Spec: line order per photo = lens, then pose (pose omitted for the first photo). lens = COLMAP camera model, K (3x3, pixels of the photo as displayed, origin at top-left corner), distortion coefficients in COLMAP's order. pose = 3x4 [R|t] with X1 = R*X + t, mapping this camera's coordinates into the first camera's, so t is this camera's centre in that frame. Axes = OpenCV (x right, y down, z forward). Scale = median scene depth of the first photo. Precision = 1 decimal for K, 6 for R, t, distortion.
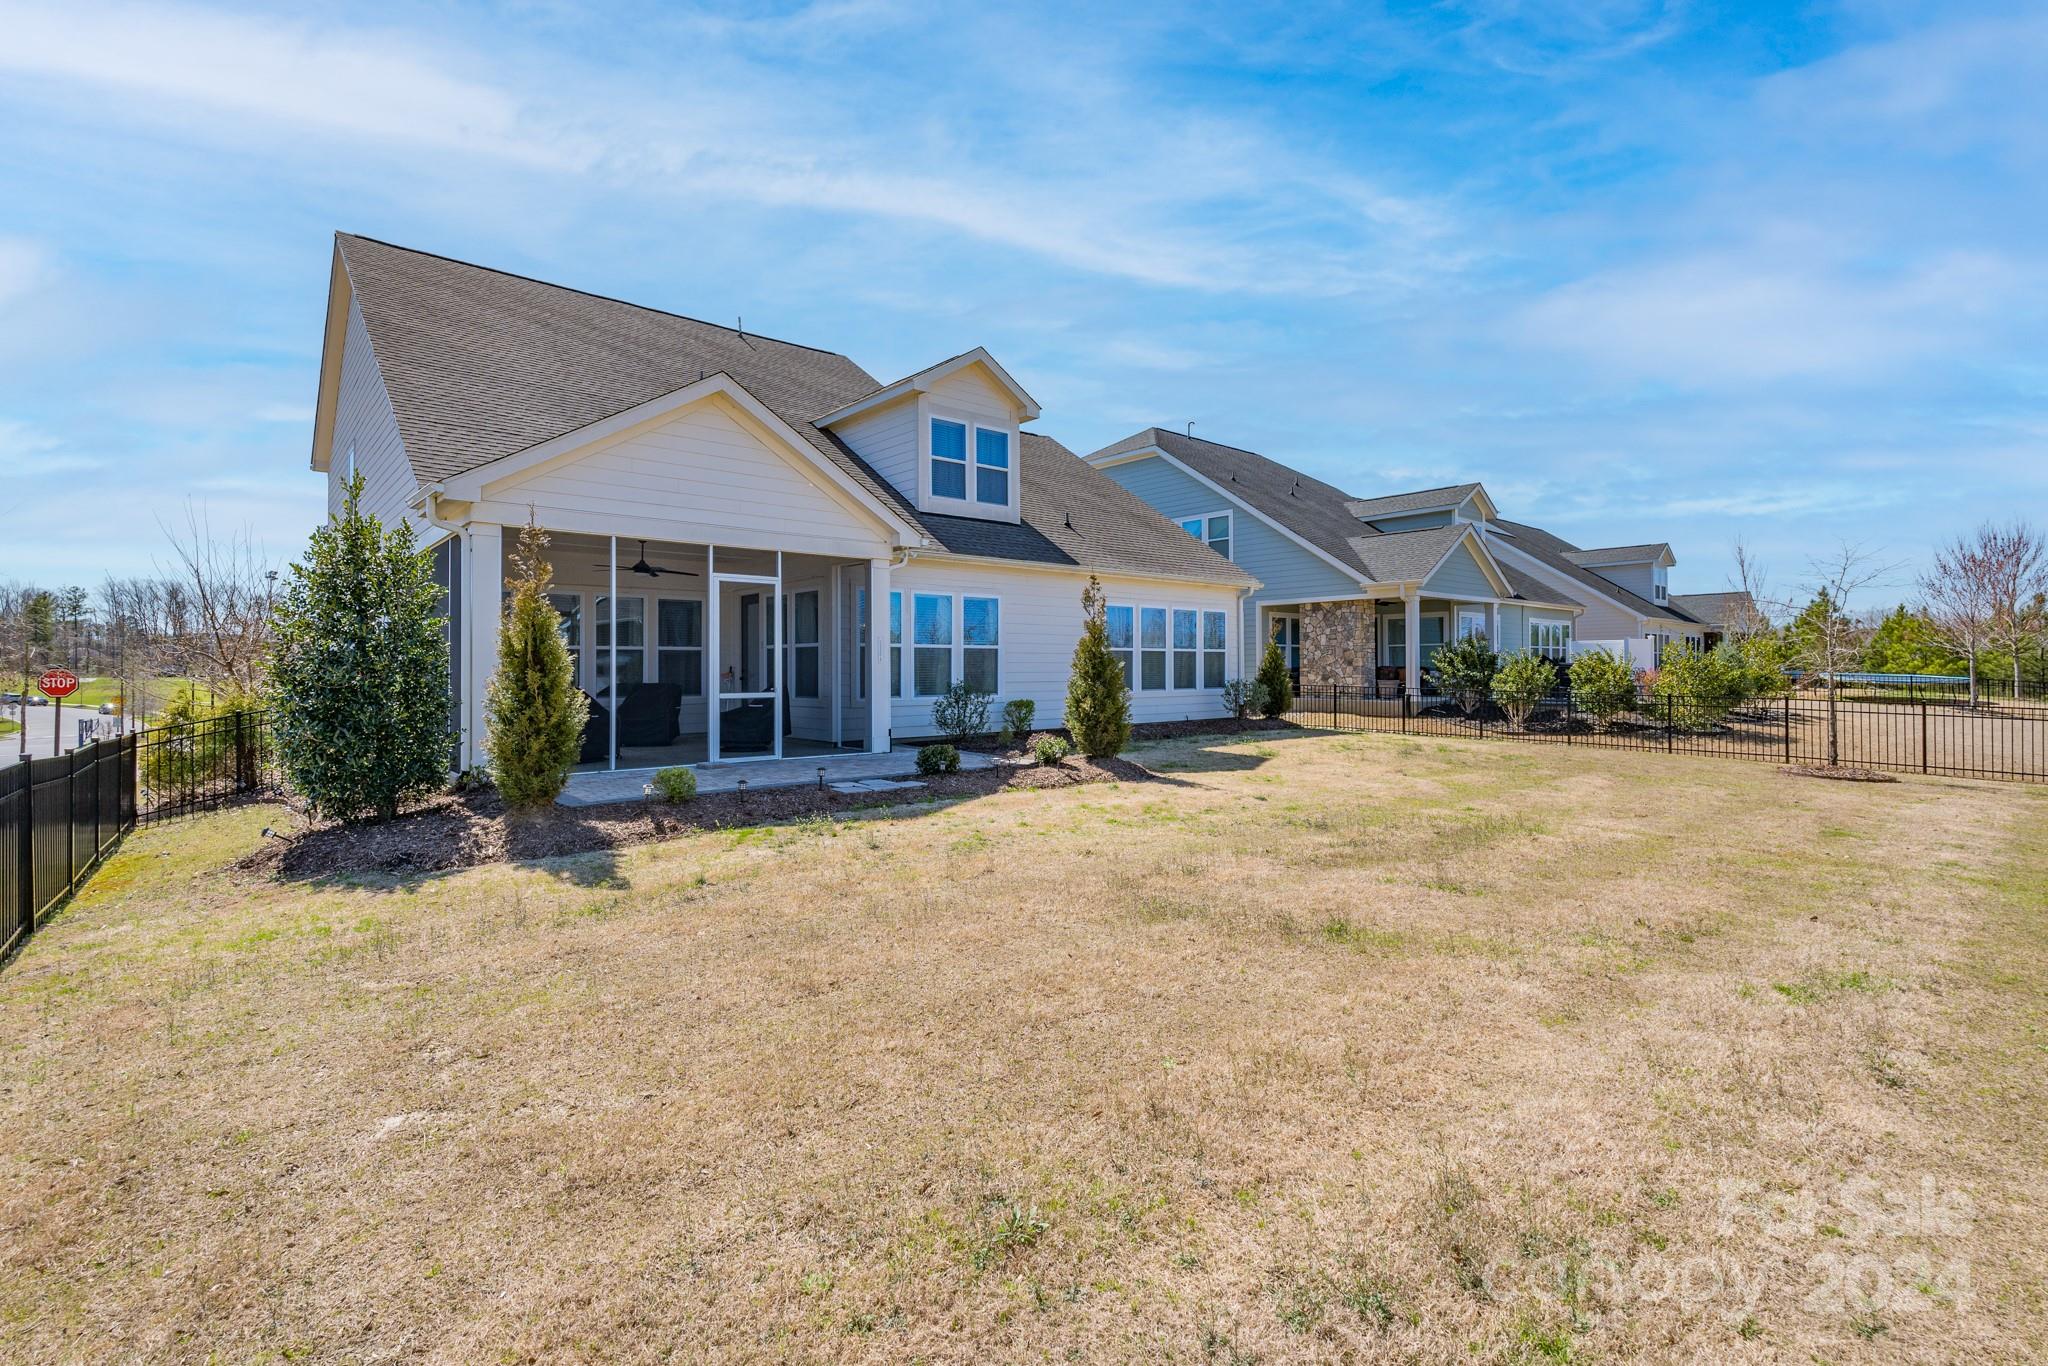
lens RADIAL K [[970.9, 0, 1025.6], [0, 970.9, 697.5], [0, 0, 1]] dist [0.001256, -0.000015]
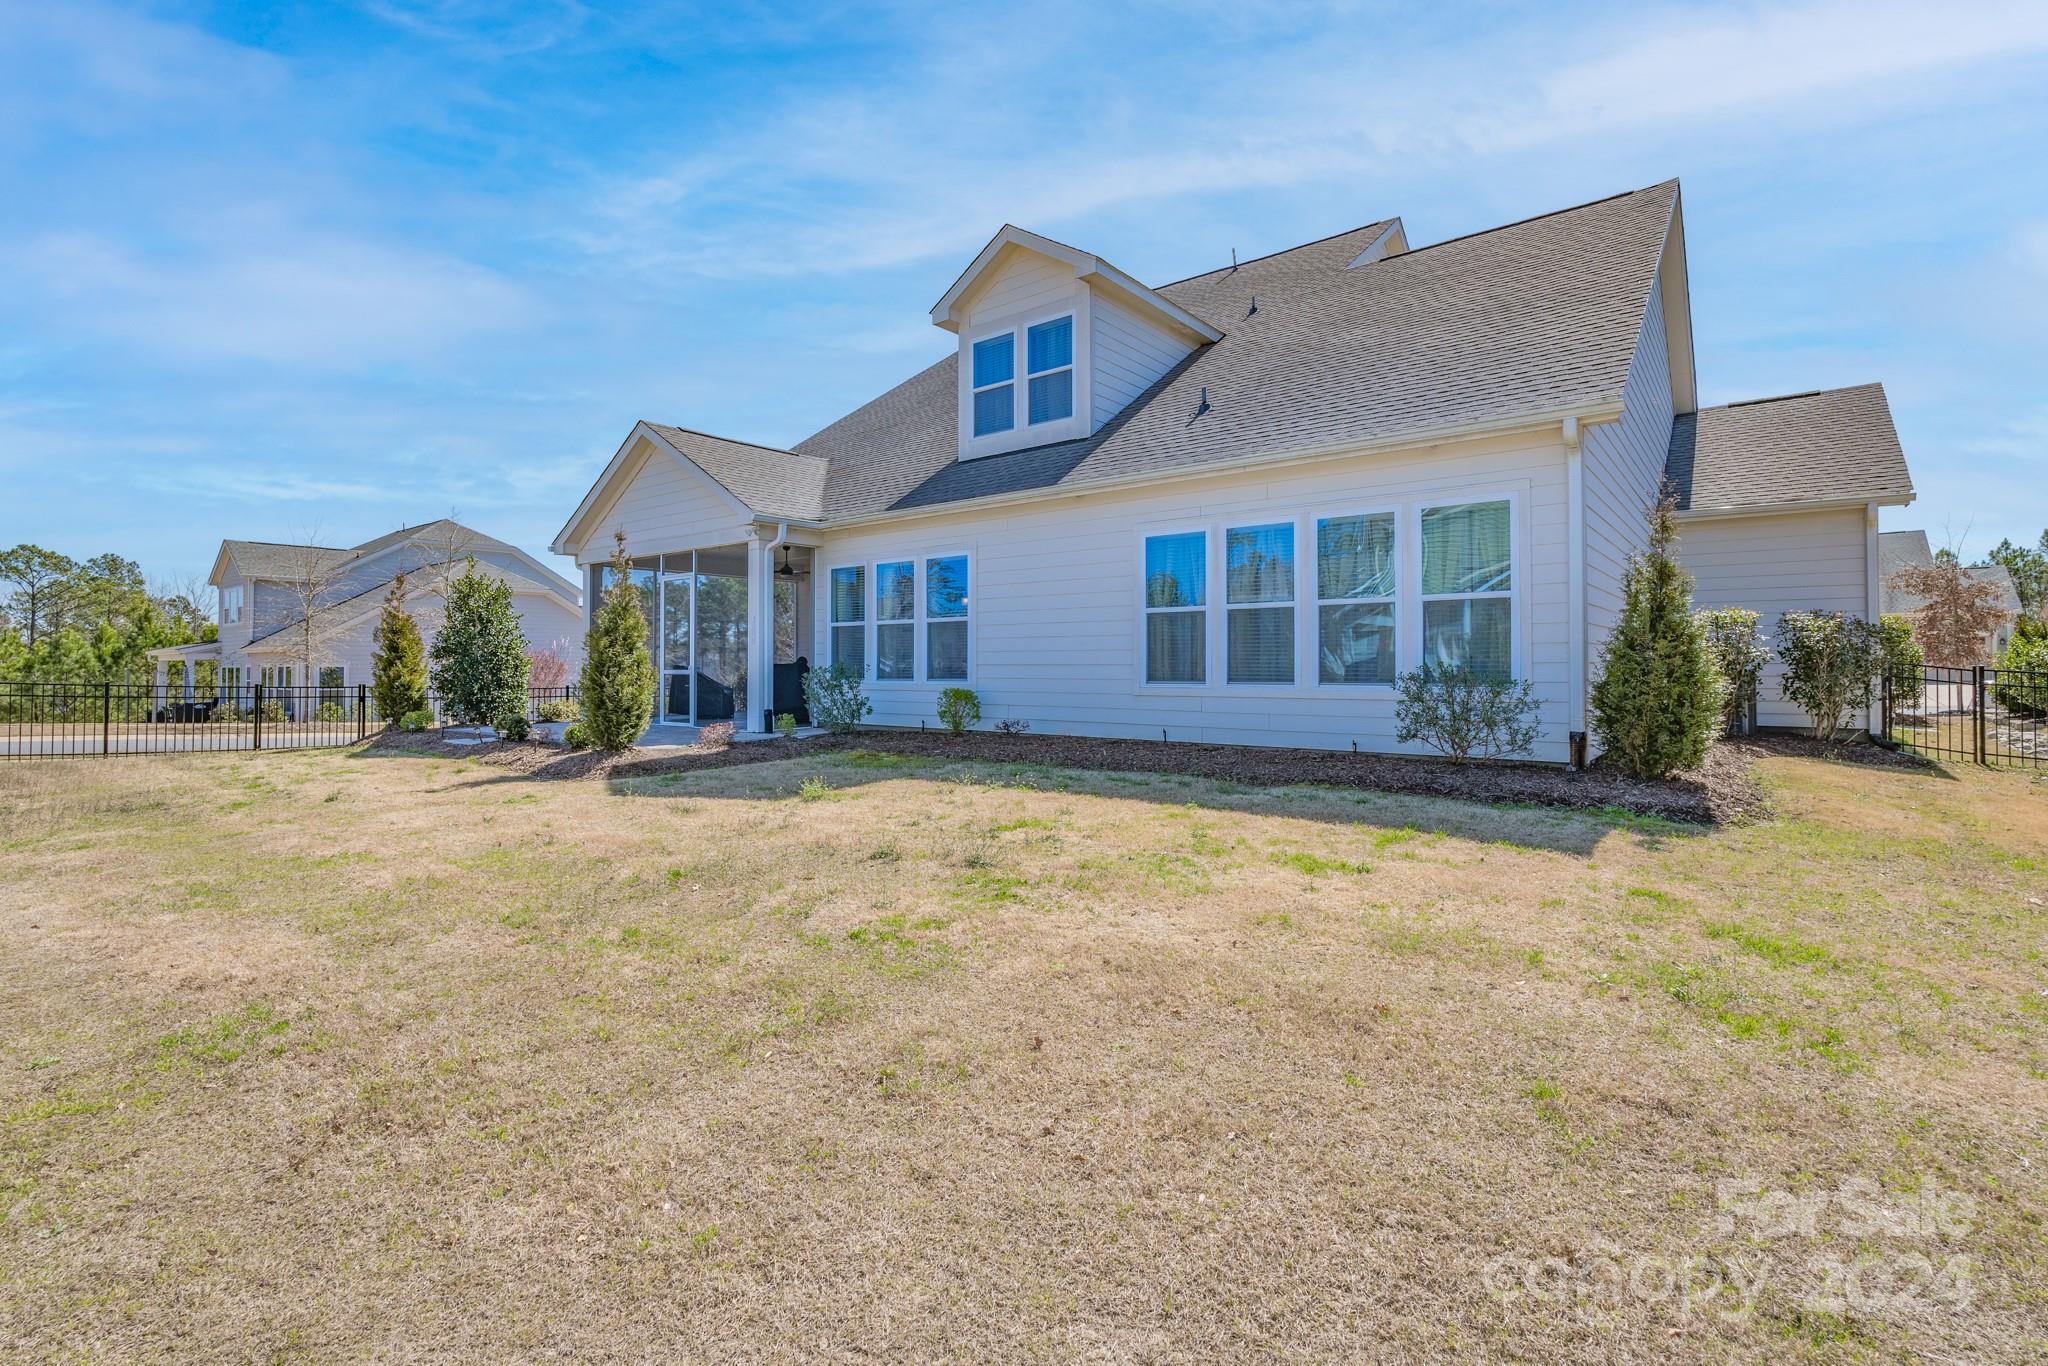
lens RADIAL K [[921.3, 0, 1023.0], [0, 921.3, 656.2], [0, 0, 1]] dist [0.001246, 0.000061]
pose [[0.175522, 0.006411, -0.984455, 0.652533], [-0.011816, 0.999920, 0.004405, -0.024735], [0.984405, 0.010859, 0.175583, 0.862811]]
